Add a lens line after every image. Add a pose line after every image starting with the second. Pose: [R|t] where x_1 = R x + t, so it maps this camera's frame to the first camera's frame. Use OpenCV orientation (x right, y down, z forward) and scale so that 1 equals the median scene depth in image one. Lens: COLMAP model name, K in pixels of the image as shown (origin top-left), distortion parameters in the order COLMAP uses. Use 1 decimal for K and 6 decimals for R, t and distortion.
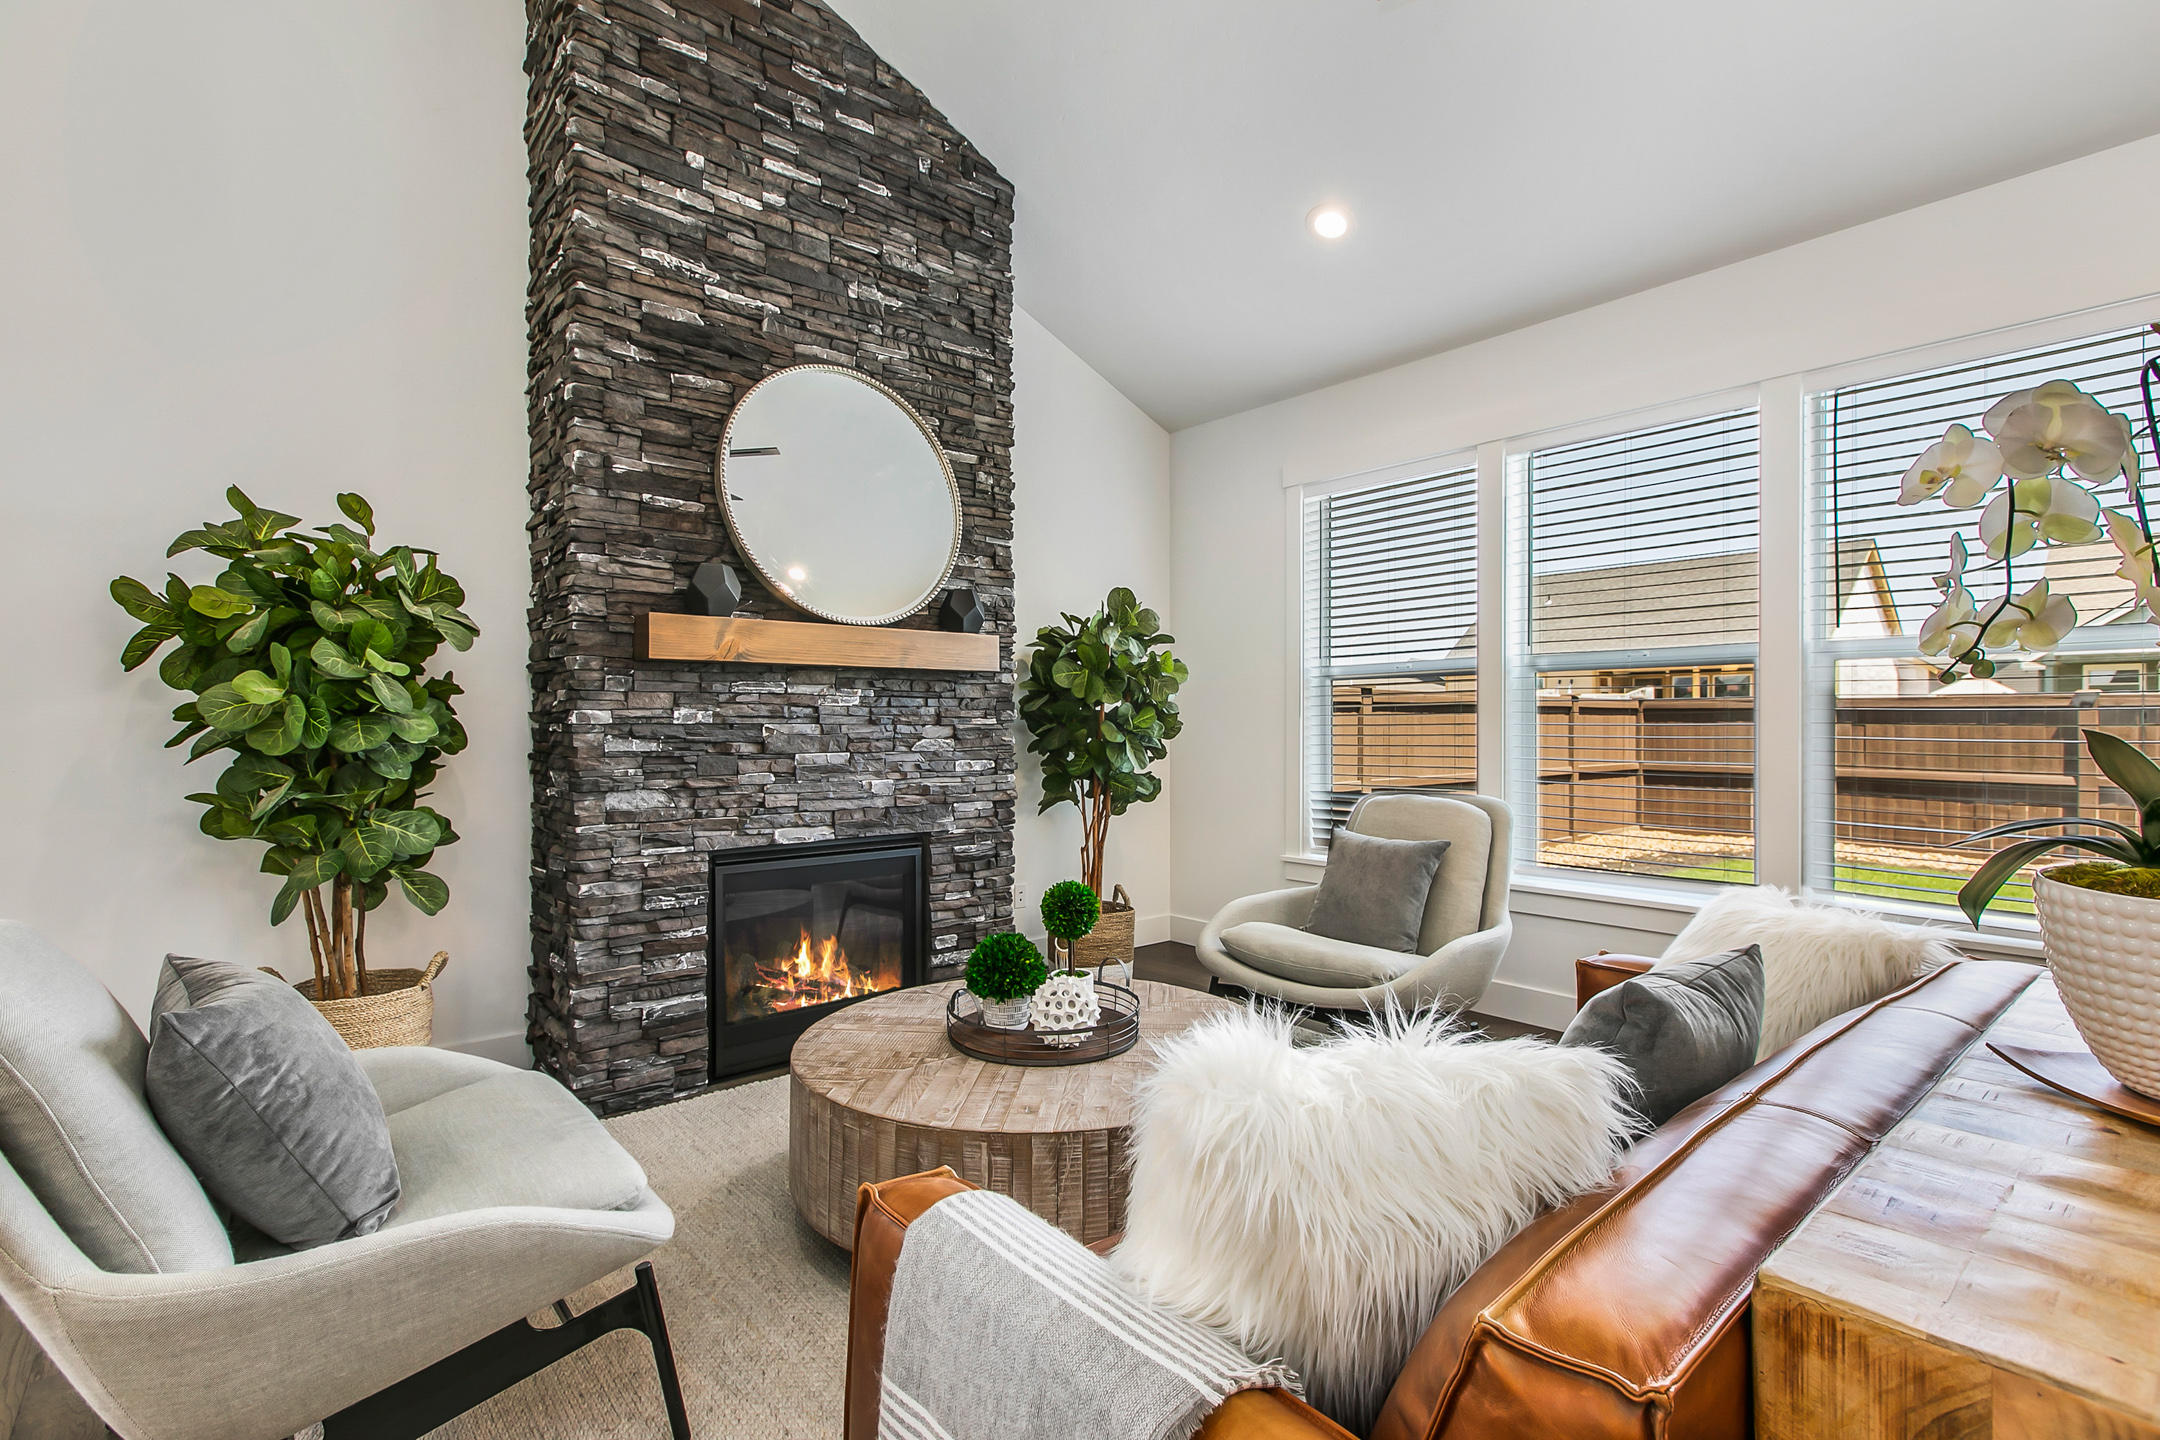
lens RADIAL K [[1001.2, 0, 1080.0], [0, 1001.2, 720.0], [0, 0, 1]] dist [0.011453, 0.000379]
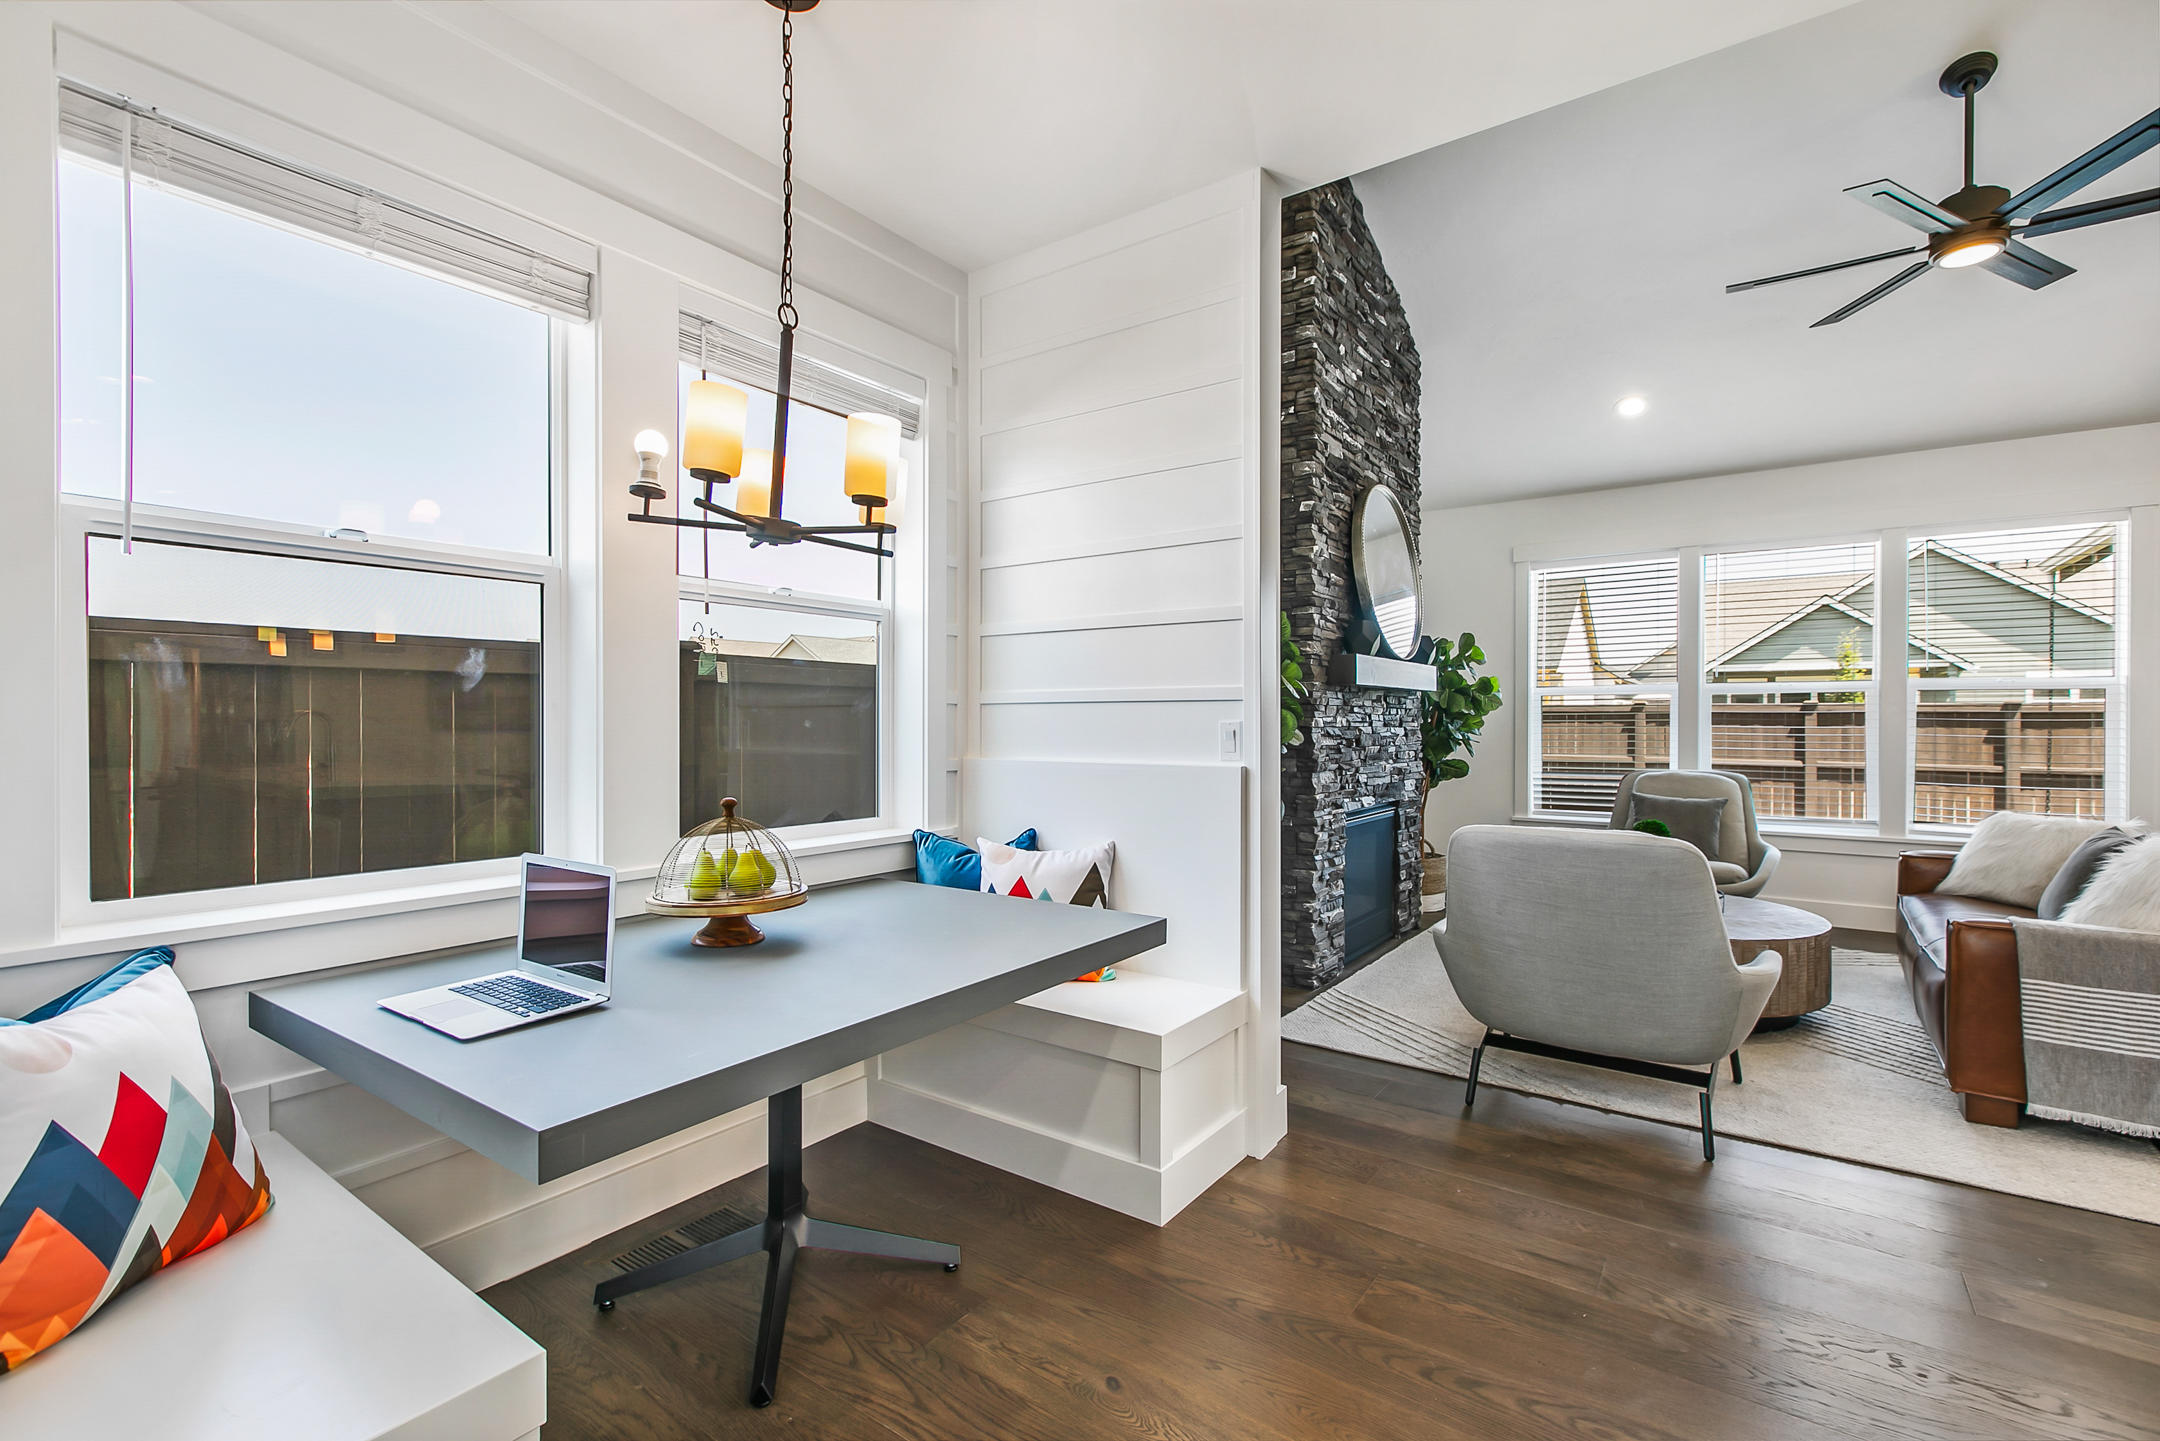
lens RADIAL K [[956.3, 0, 1080.0], [0, 956.3, 720.5], [0, 0, 1]] dist [-0.000721, 0.000114]
pose [[0.972187, 0.001587, 0.234202, -1.084071], [-0.001931, 0.999997, 0.001240, -0.006043], [-0.234199, -0.001658, 0.972187, -0.288771]]
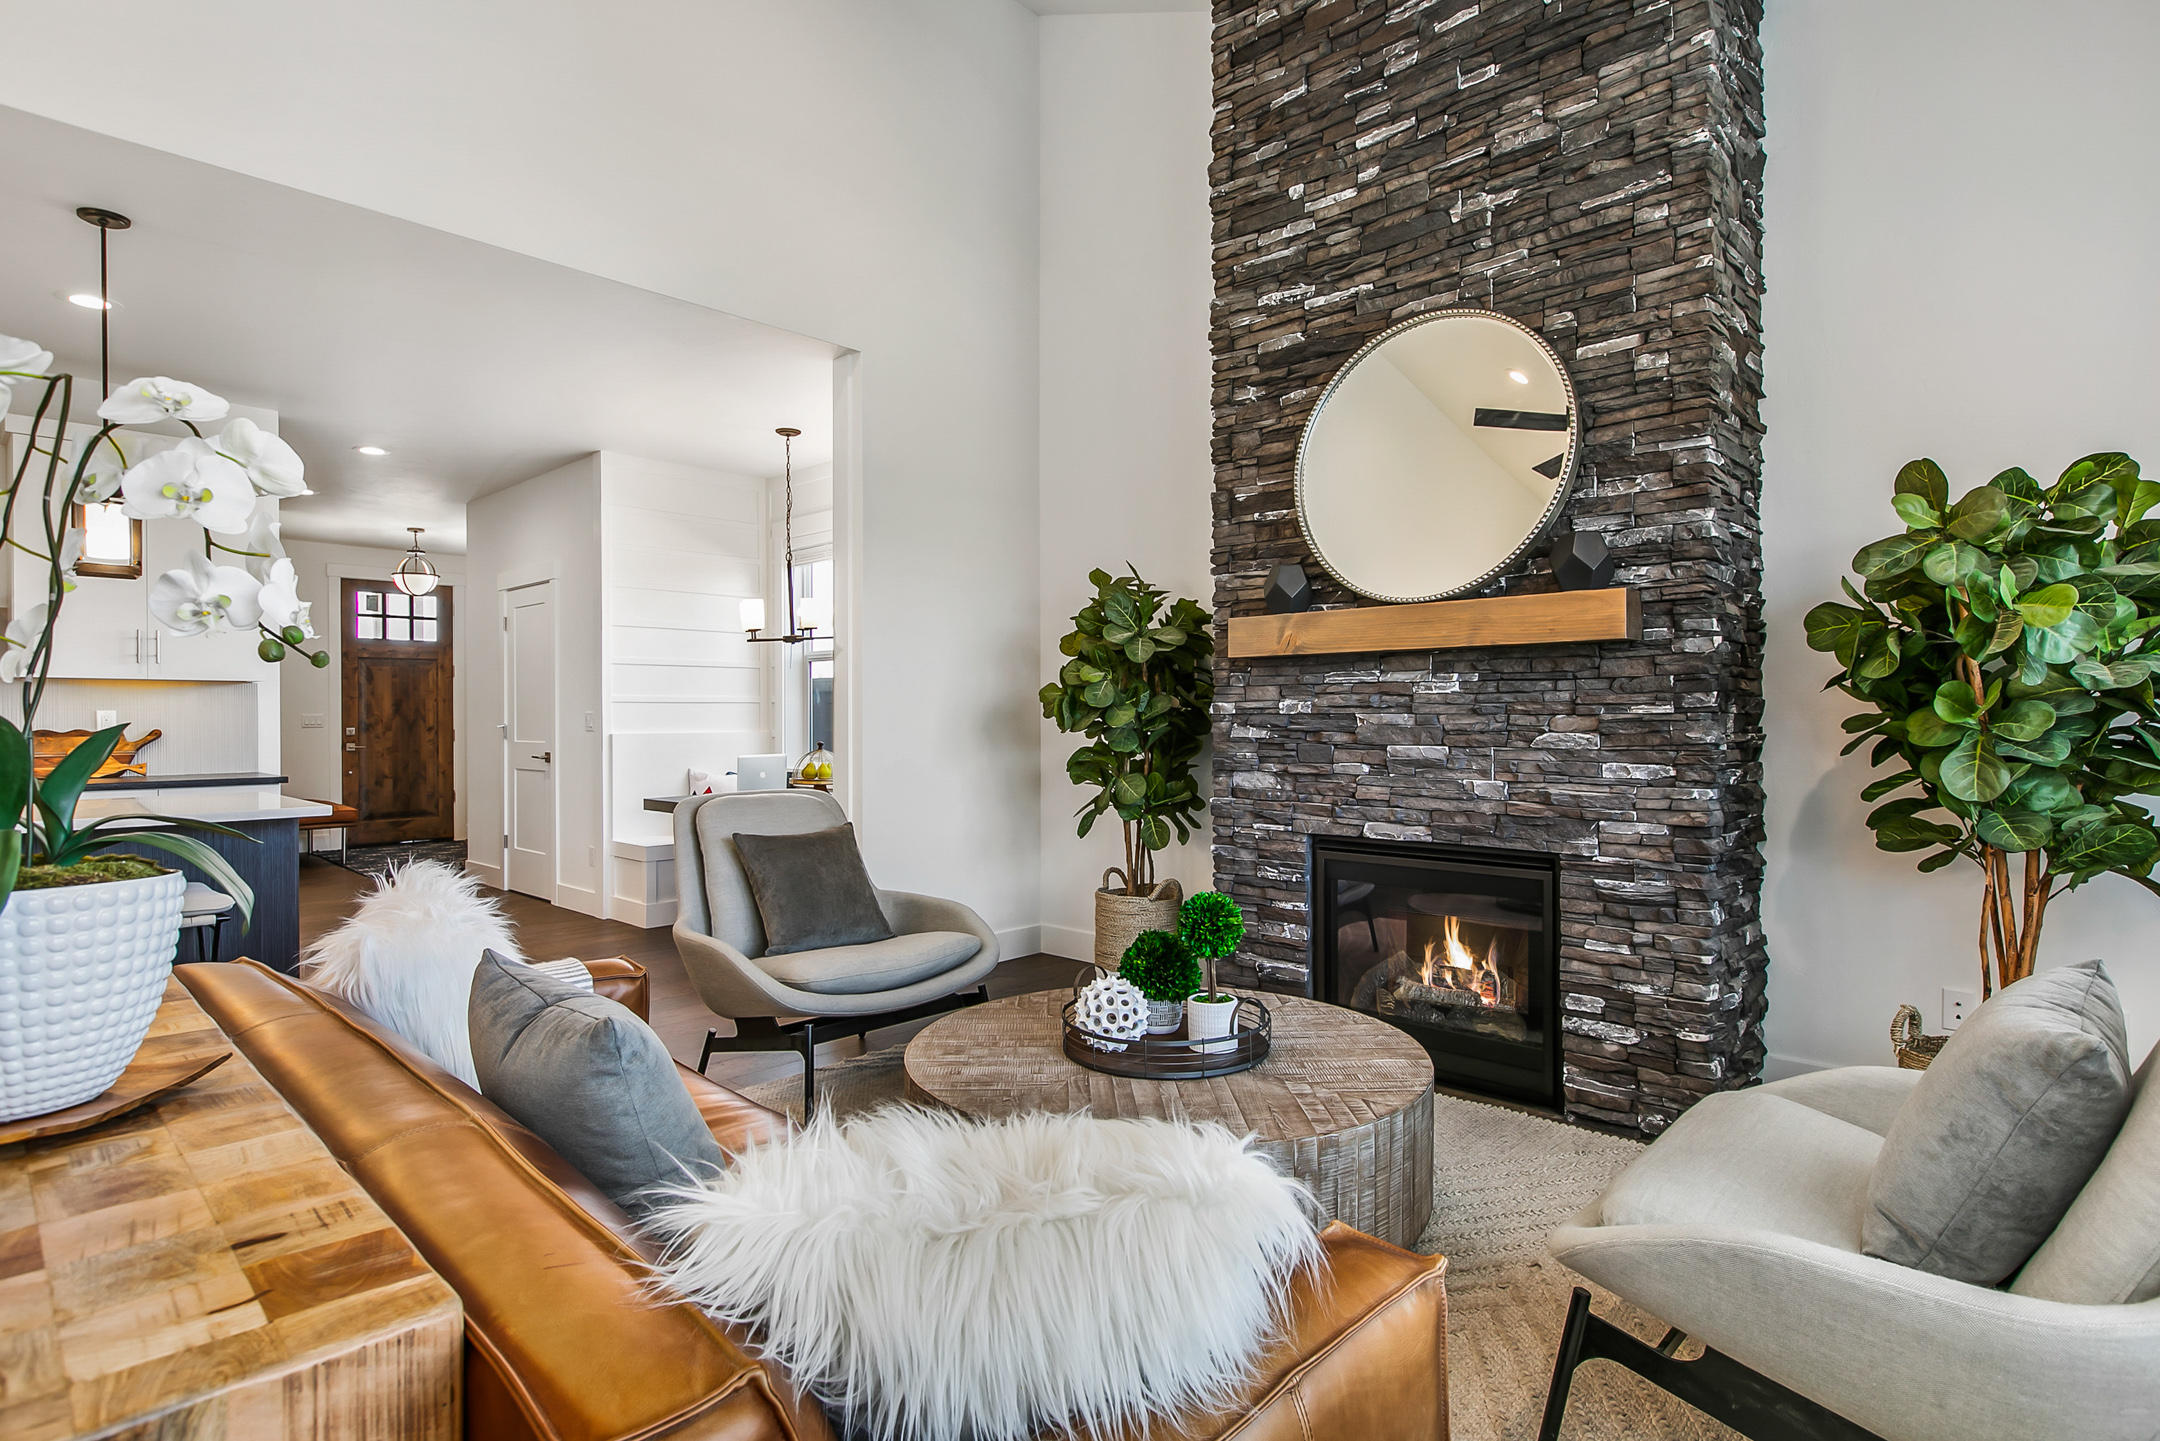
lens RADIAL K [[1093.2, 0, 1071.9], [0, 1093.2, 714.1], [0, 0, 1]] dist [0.002615, 0.000519]
pose [[0.106436, -0.000149, -0.994320, 0.752095], [0.006950, 0.999976, 0.000594, 0.001704], [0.994295, -0.006974, 0.106434, 0.627150]]
